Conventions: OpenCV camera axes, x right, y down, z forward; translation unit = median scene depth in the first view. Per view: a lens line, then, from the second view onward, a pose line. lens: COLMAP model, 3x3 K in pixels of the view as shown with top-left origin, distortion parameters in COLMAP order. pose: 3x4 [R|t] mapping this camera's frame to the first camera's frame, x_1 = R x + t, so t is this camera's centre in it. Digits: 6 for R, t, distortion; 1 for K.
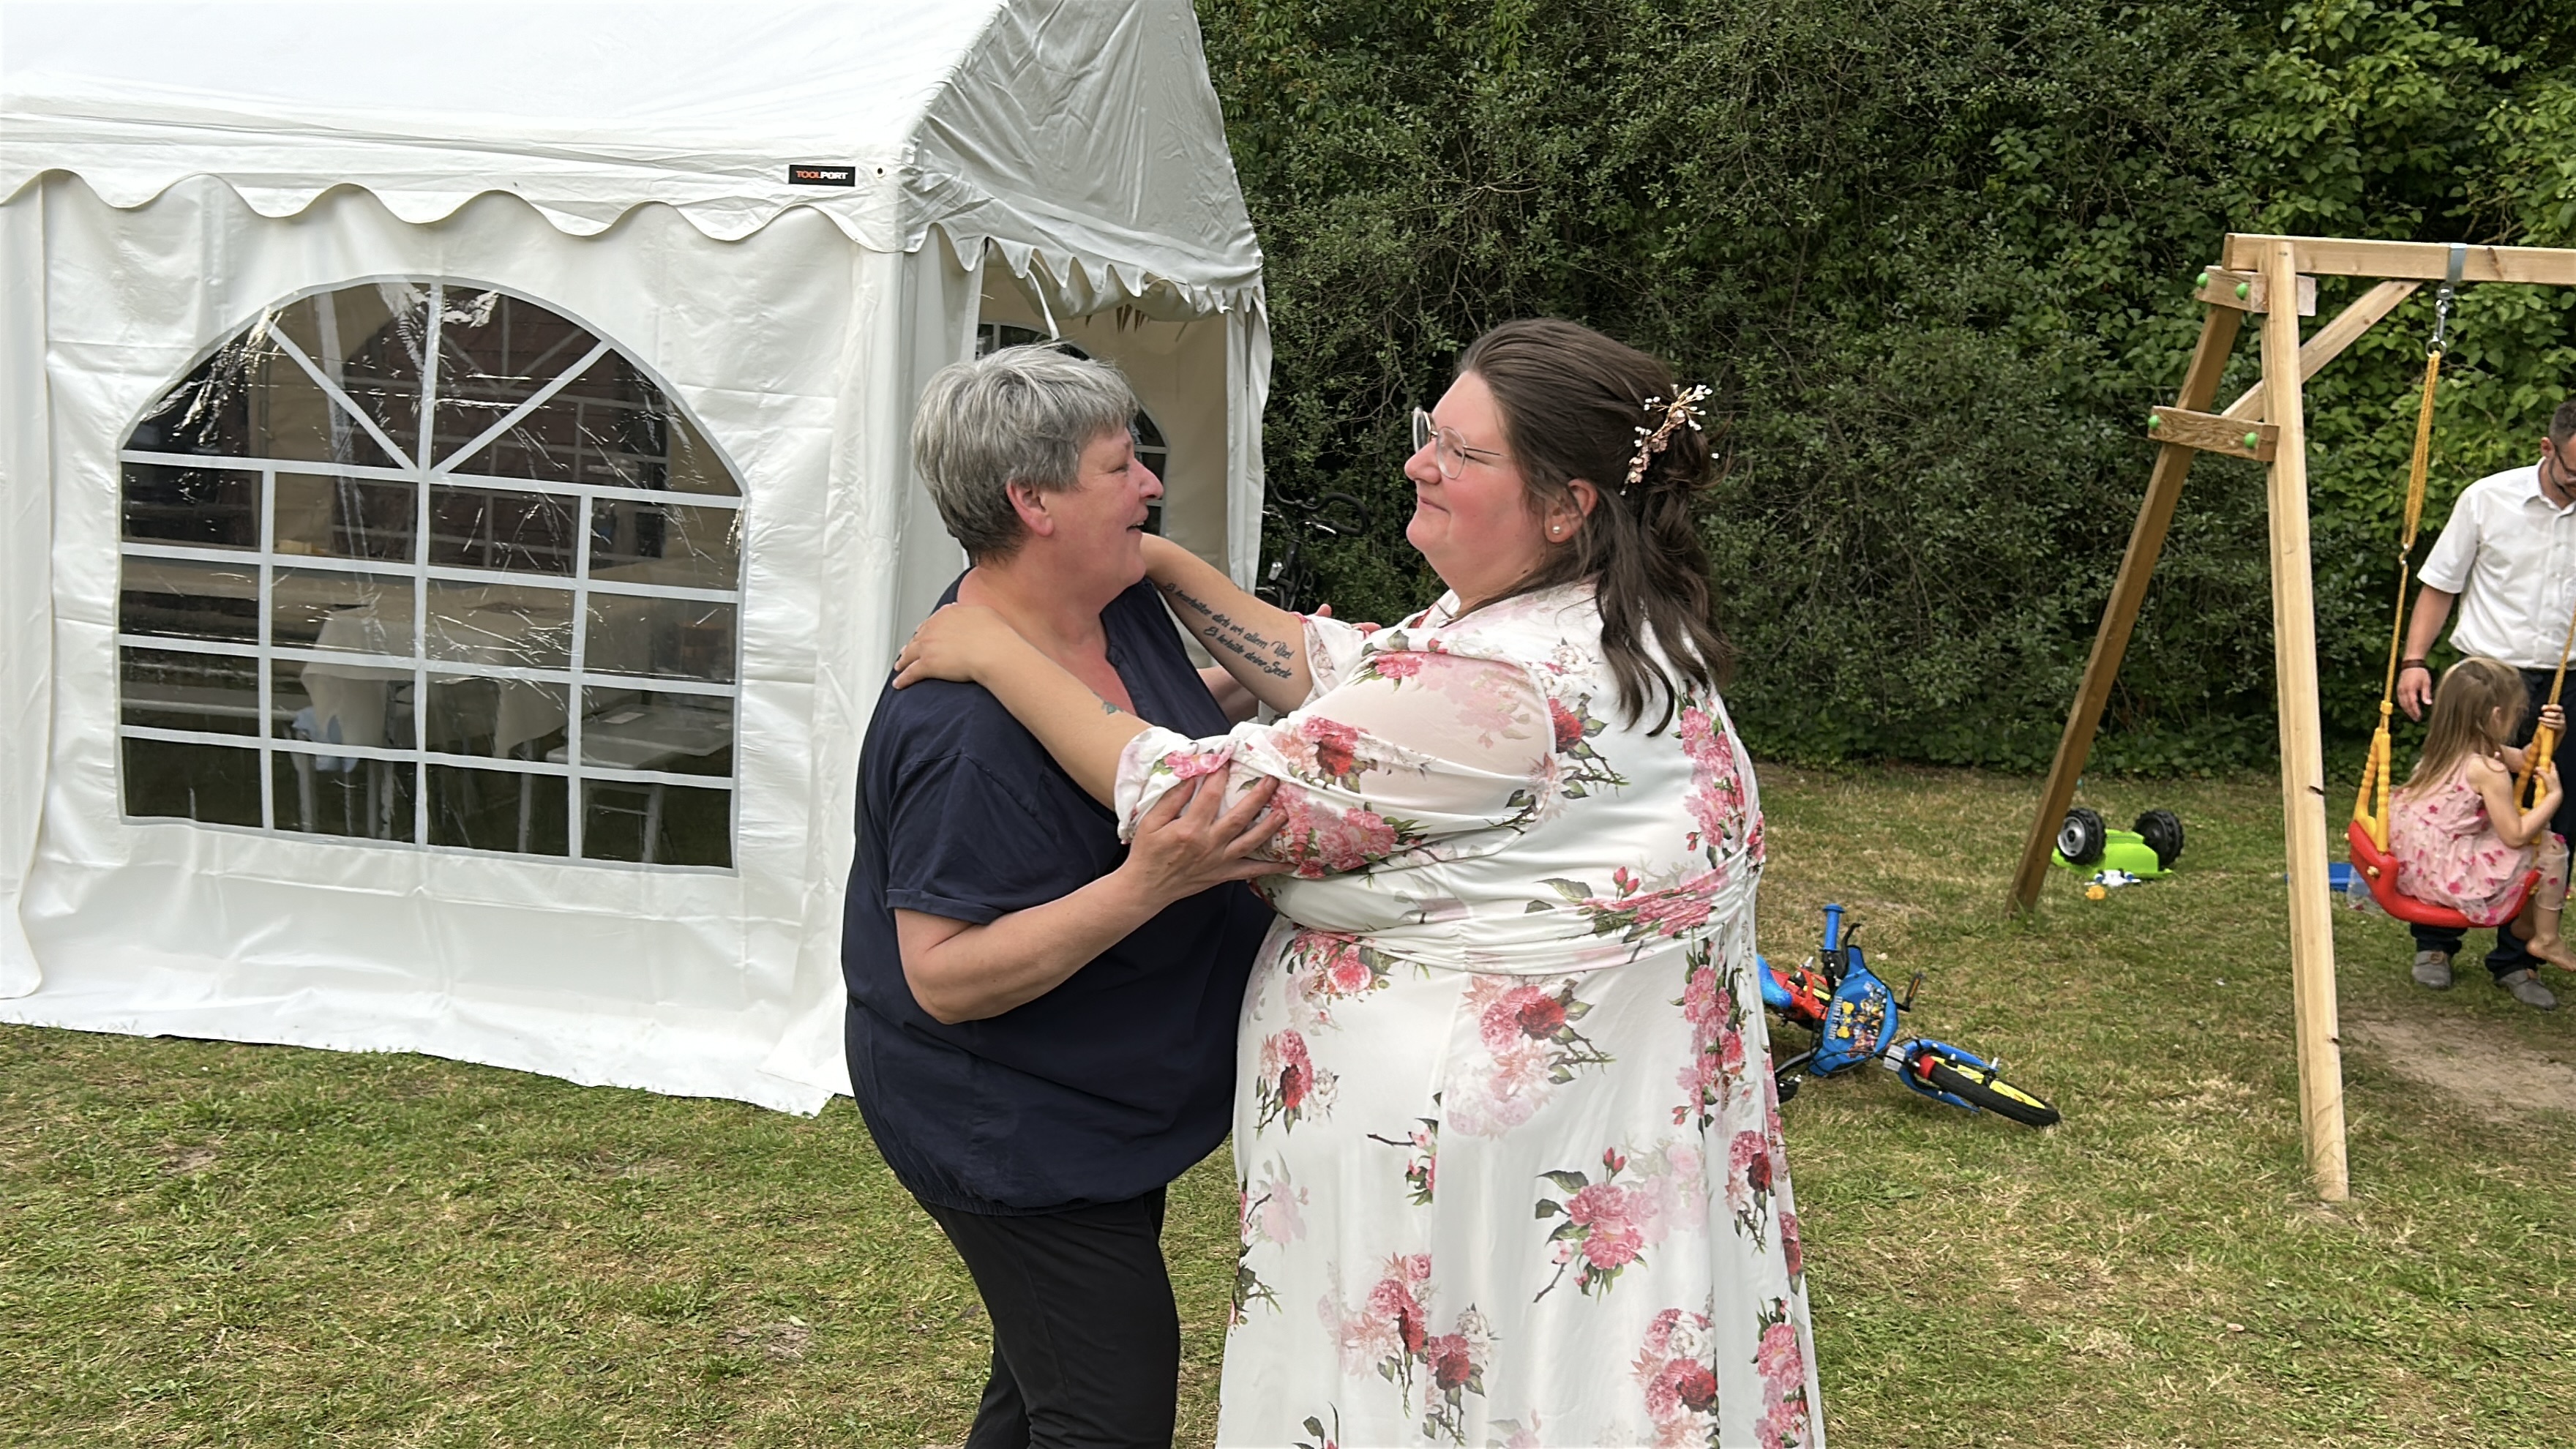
lens RADIAL K [[2374.5, 0, 1260.7], [0, 2374.5, 715.4], [0, 0, 1]] dist [0.074039, -0.090121]
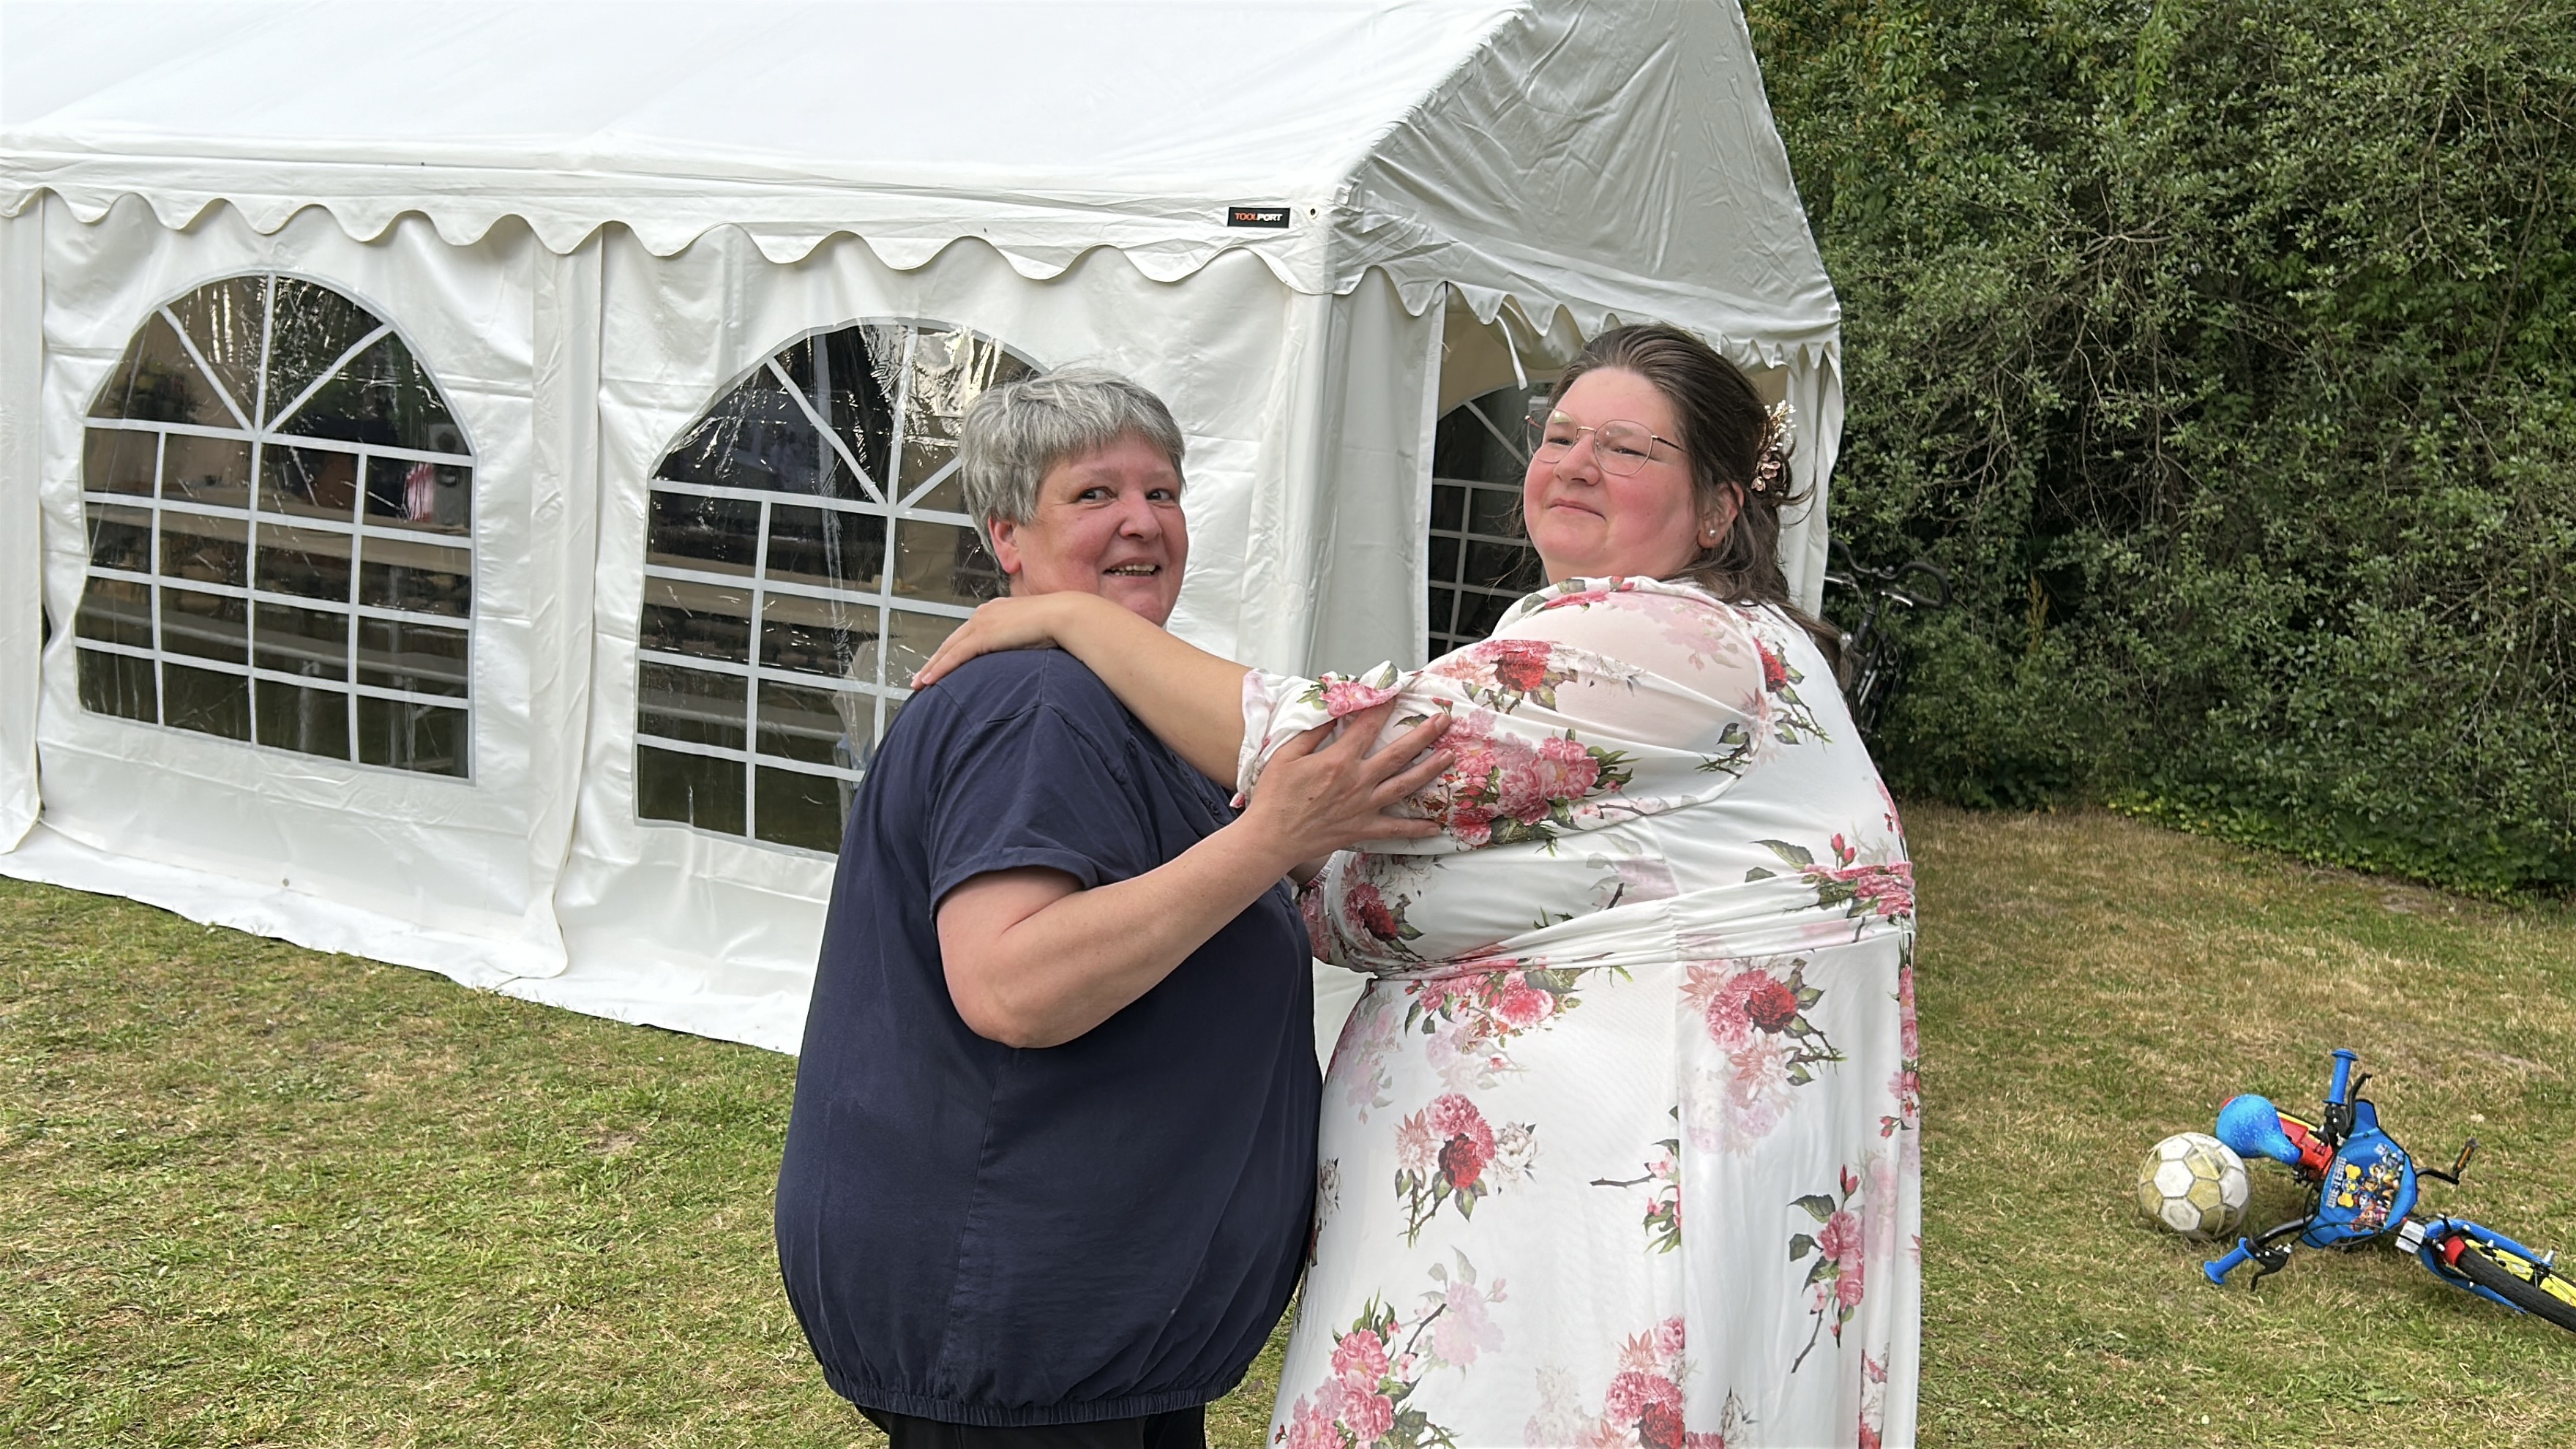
lens RADIAL K [[2361.5, 0, 1288.0], [0, 2361.5, 724.5], [0, 0, 1]] dist [0.073936, -0.107044]
pose [[0.956206, 0.053624, -0.287742, 0.113396], [-0.060654, 0.998037, -0.015565, -0.001086], [0.286342, 0.032336, 0.957582, 0.062838]]
